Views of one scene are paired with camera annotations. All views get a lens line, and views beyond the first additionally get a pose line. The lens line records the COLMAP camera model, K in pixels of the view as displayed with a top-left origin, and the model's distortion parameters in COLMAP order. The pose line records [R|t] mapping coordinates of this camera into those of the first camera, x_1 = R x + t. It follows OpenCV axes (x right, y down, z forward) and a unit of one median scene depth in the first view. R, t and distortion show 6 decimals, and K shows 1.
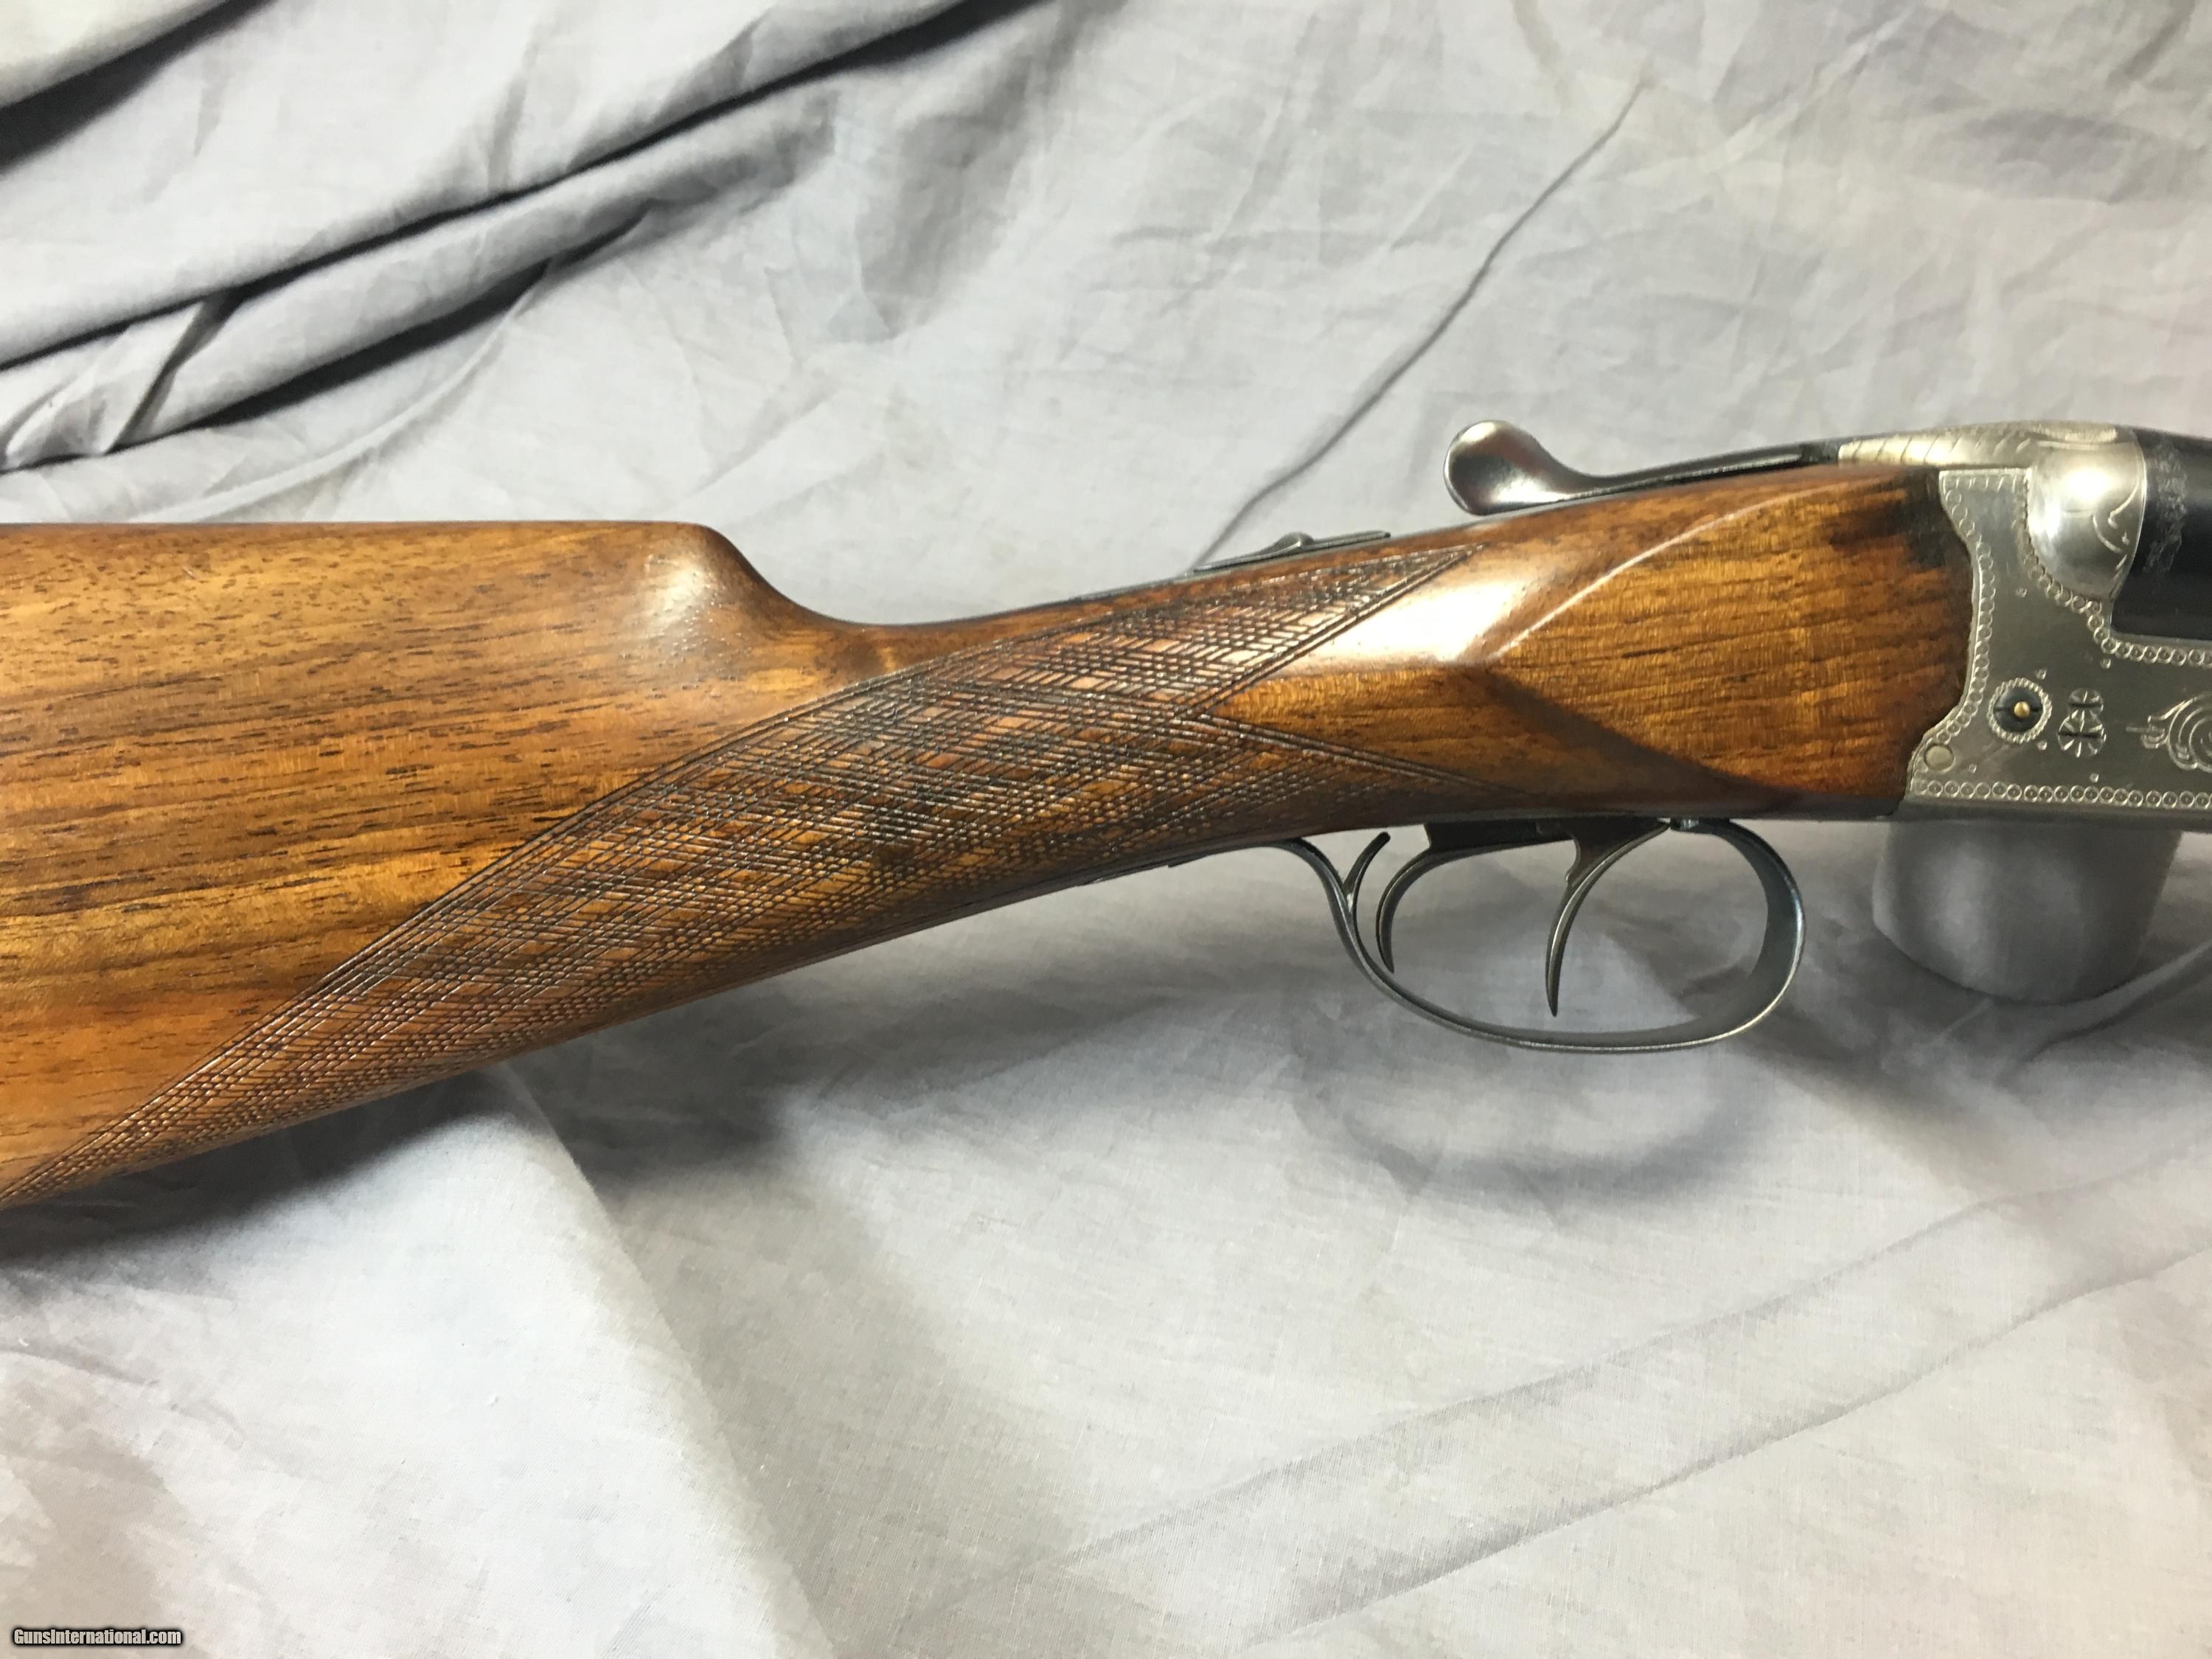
lens RADIAL K [[2045.7, 0, 1055.8], [0, 2045.7, 830.8], [0, 0, 1]] dist [0.114929, -0.219321]
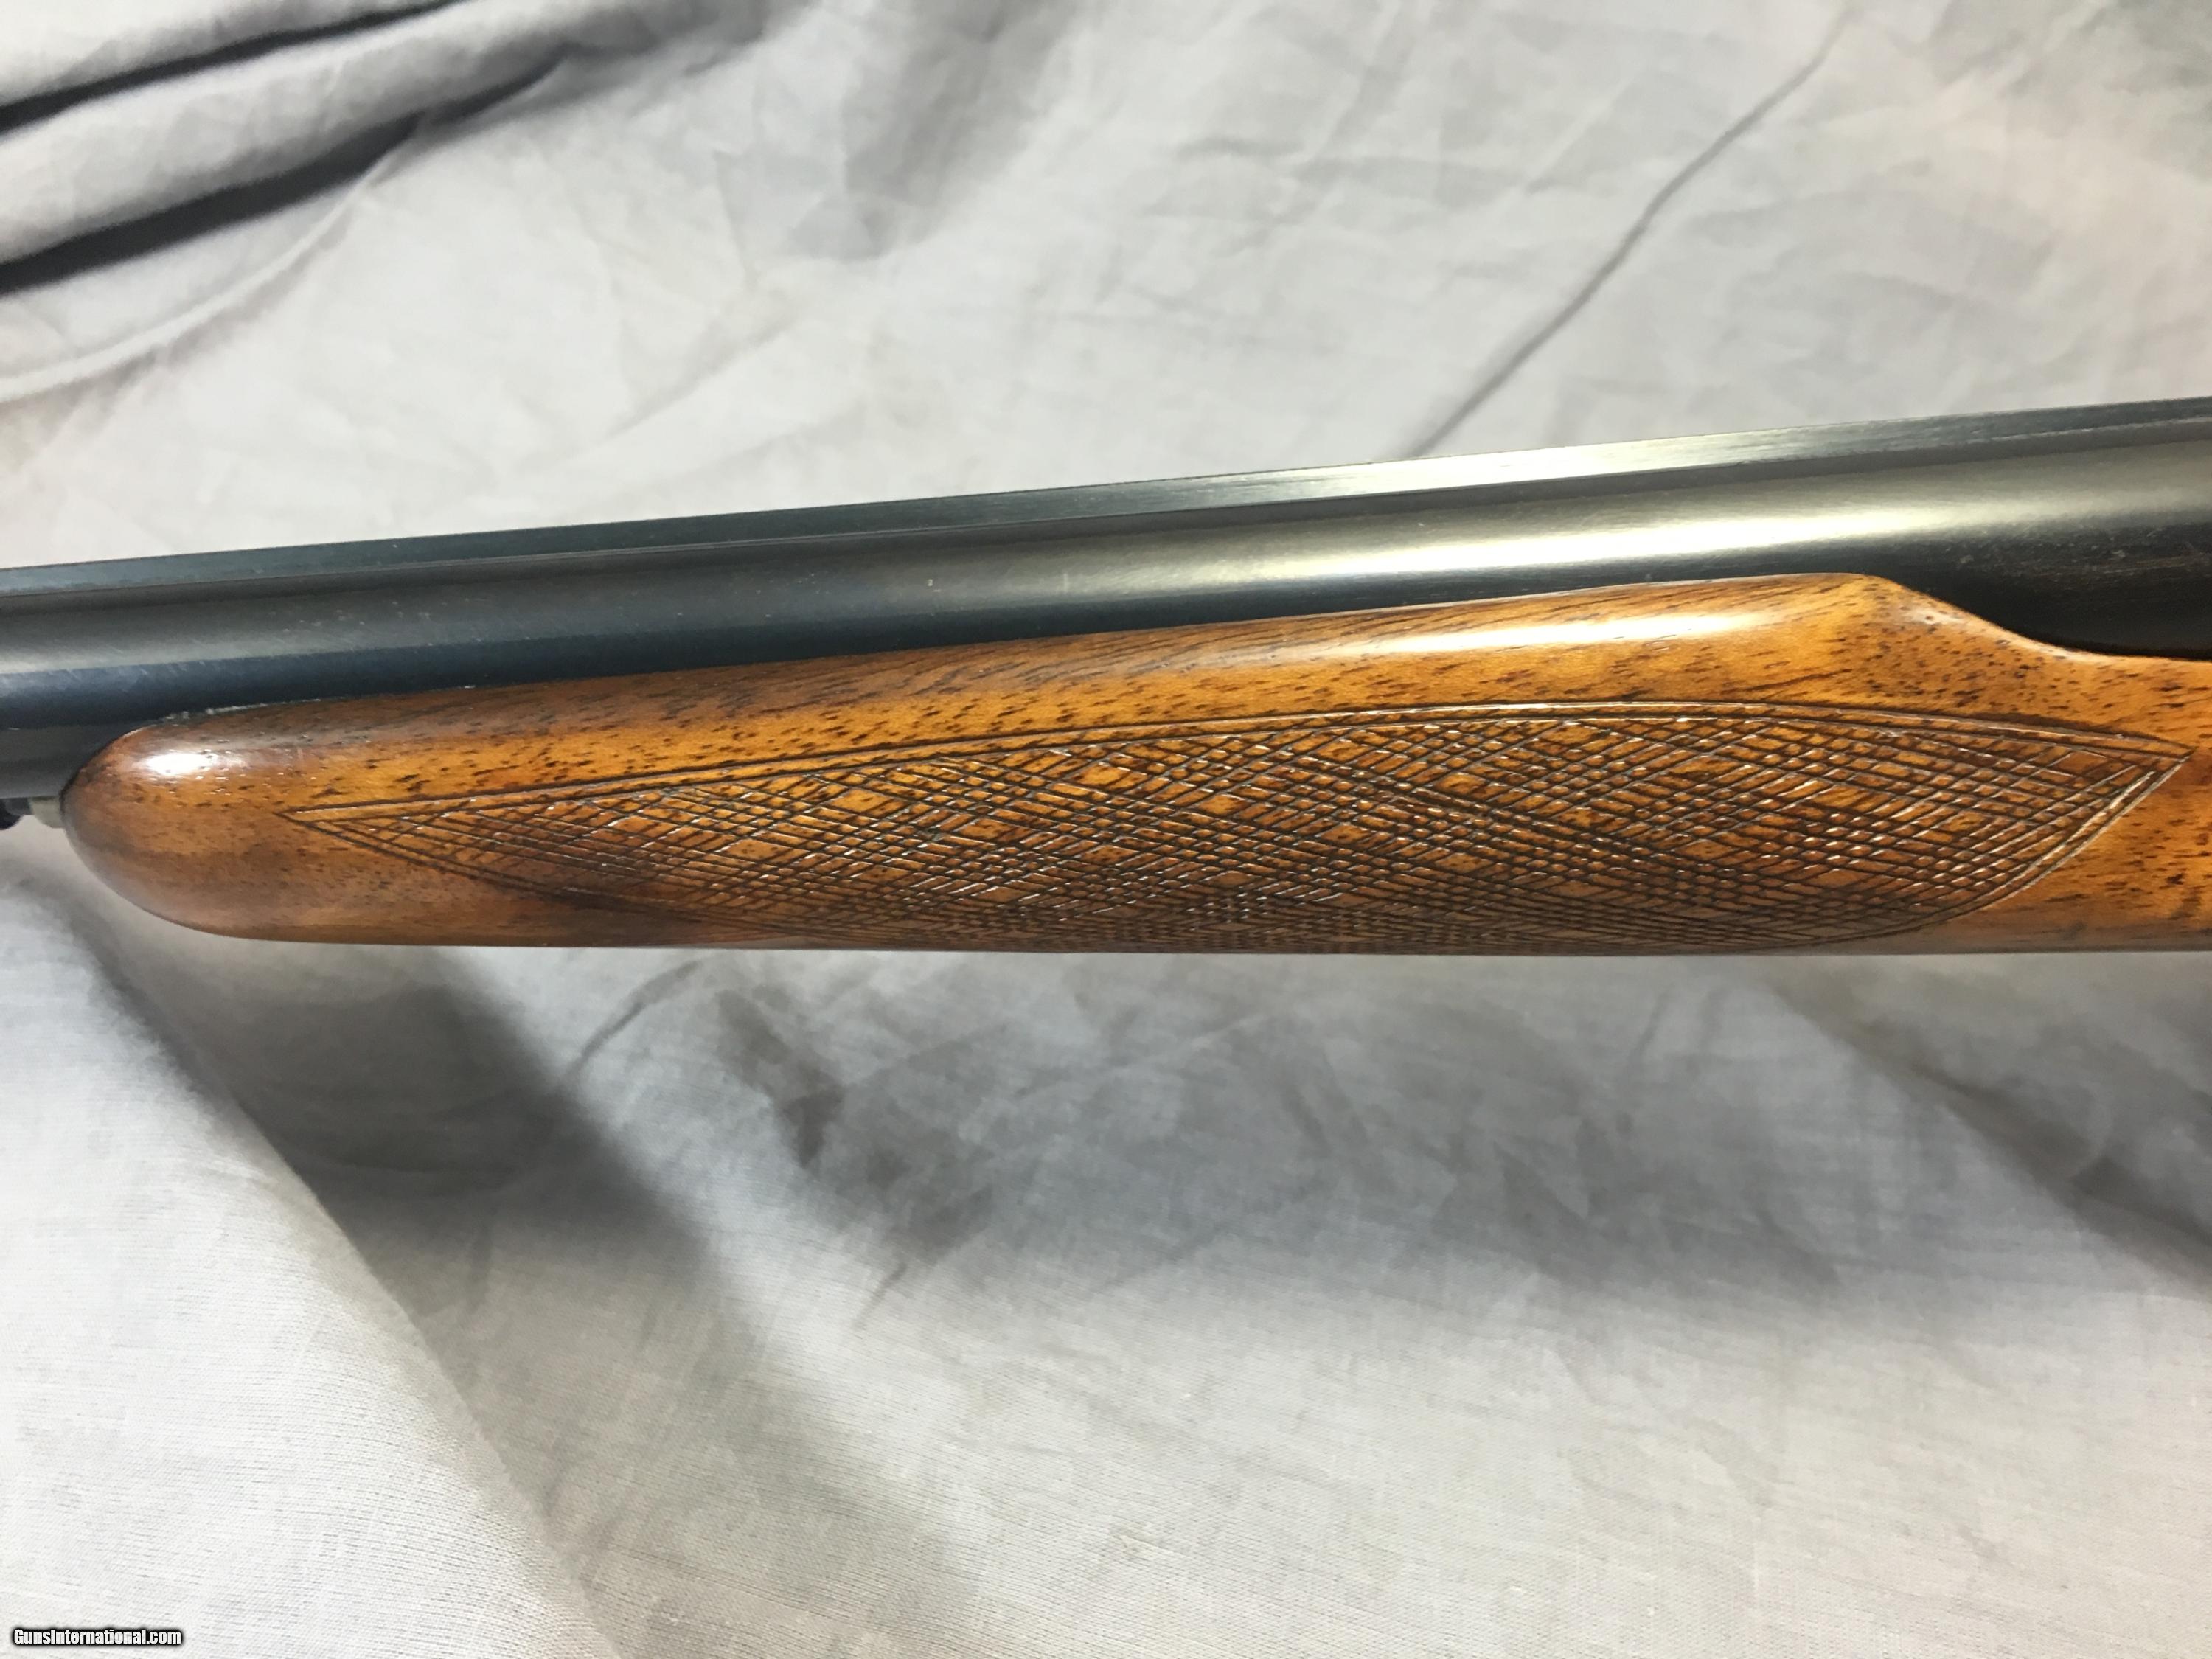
lens RADIAL K [[2045.7, 0, 1055.8], [0, 2045.7, 830.8], [0, 0, 1]] dist [0.114929, -0.219321]
pose [[0.991147, 0.048108, 0.123746, -0.101023], [-0.045341, 0.998657, -0.025081, -0.010206], [-0.124787, 0.019248, 0.991997, 0.241436]]
